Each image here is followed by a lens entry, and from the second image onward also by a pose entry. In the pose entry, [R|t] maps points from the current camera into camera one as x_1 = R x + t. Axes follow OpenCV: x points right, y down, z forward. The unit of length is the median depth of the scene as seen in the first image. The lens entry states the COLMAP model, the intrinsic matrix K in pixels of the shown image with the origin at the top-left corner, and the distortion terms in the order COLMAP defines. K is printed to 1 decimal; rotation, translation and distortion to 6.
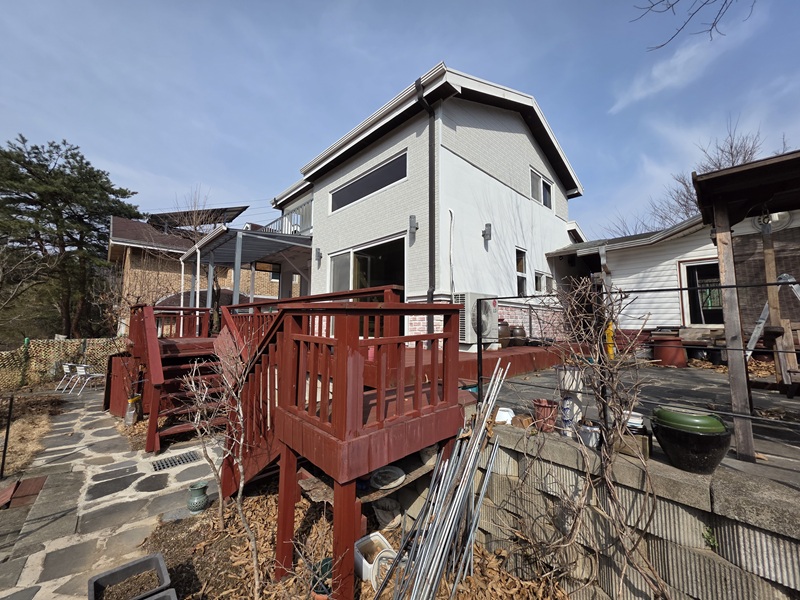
lens RADIAL K [[316.9, 0, 395.8], [0, 316.9, 296.5], [0, 0, 1]] dist [0.001277, -0.000033]
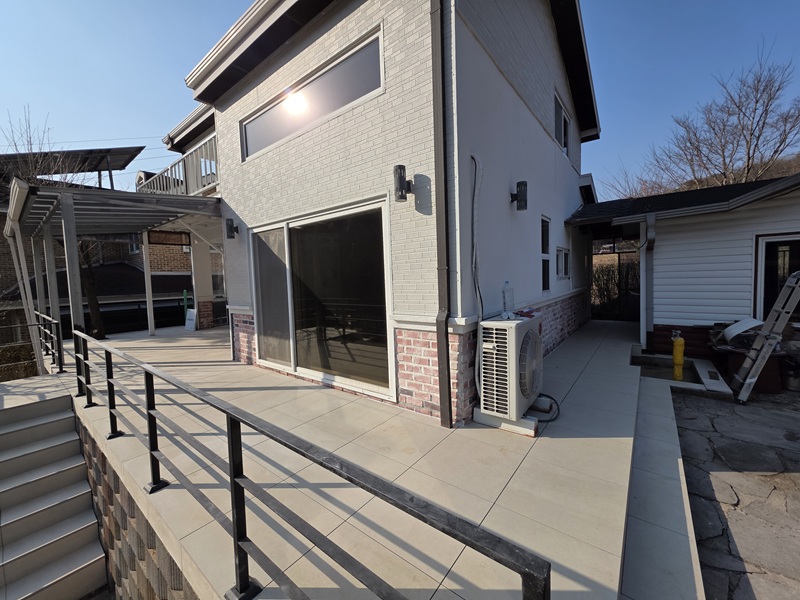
lens RADIAL K [[316.3, 0, 399.2], [0, 316.3, 295.9], [0, 0, 1]] dist [0.005121, -0.000043]
pose [[0.986402, -0.053445, 0.155421, -0.027511], [0.029794, 0.988131, 0.150698, -0.090855], [-0.161630, -0.144018, 0.976286, 0.340322]]
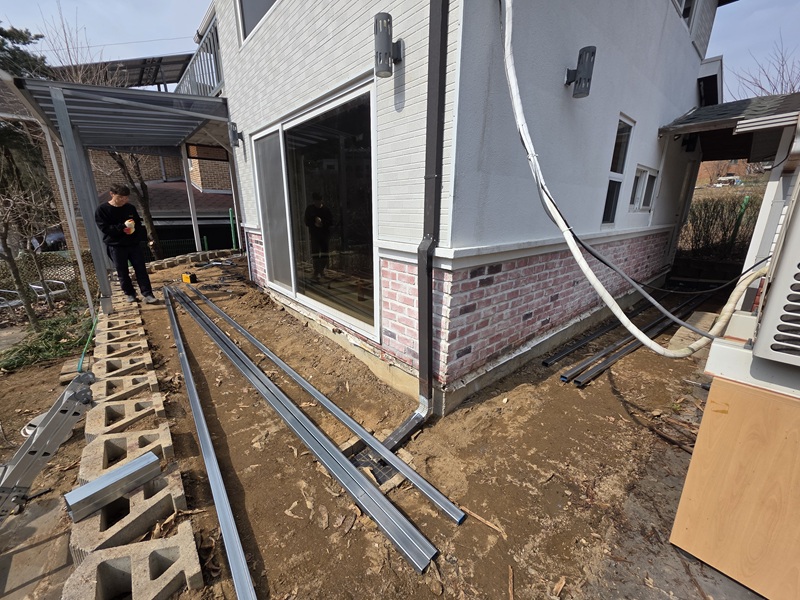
lens RADIAL K [[316.9, 0, 395.8], [0, 316.9, 296.5], [0, 0, 1]] dist [0.001277, -0.000033]
pose [[0.999266, 0.007396, -0.037593, 0.058583], [0.006422, 0.934973, 0.354661, -0.067333], [0.037771, -0.354642, 0.934239, 0.411202]]
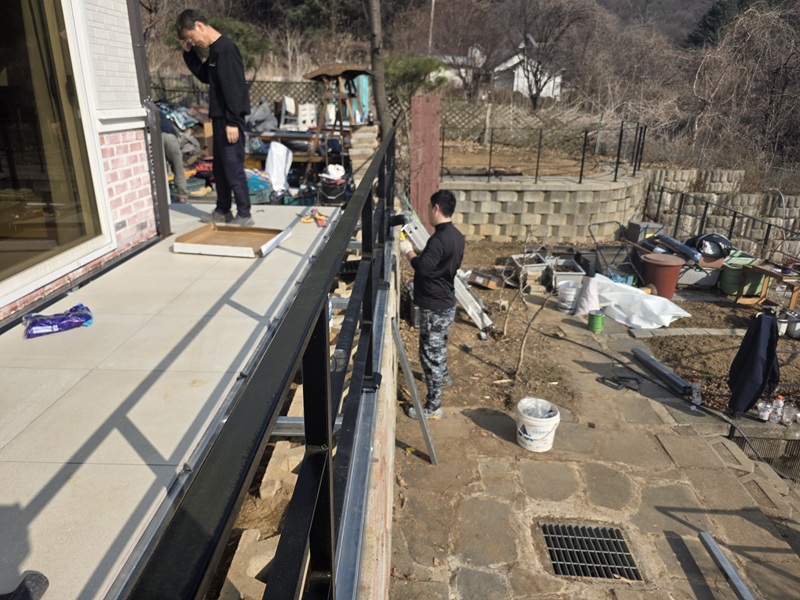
lens RADIAL K [[525.1, 0, 400.0], [0, 525.1, 300.0], [0, 0, 1]] dist [0.047648, 0.000457]
pose [[-0.724179, -0.286039, 0.627493, -0.487701], [-0.106583, 0.945412, 0.307955, -0.020961], [-0.681326, 0.156135, -0.715134, 0.913921]]
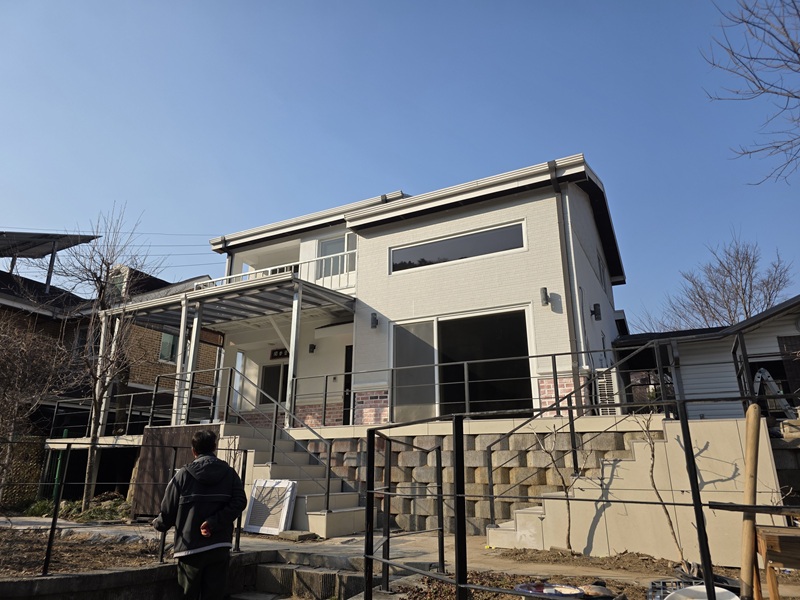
lens RADIAL K [[525.1, 0, 400.0], [0, 525.1, 300.0], [0, 0, 1]] dist [0.047648, 0.000457]
pose [[0.943098, 0.098391, 0.317624, -0.622426], [-0.026188, 0.974230, -0.224030, 0.108177], [-0.331481, 0.202965, 0.921371, -0.232675]]
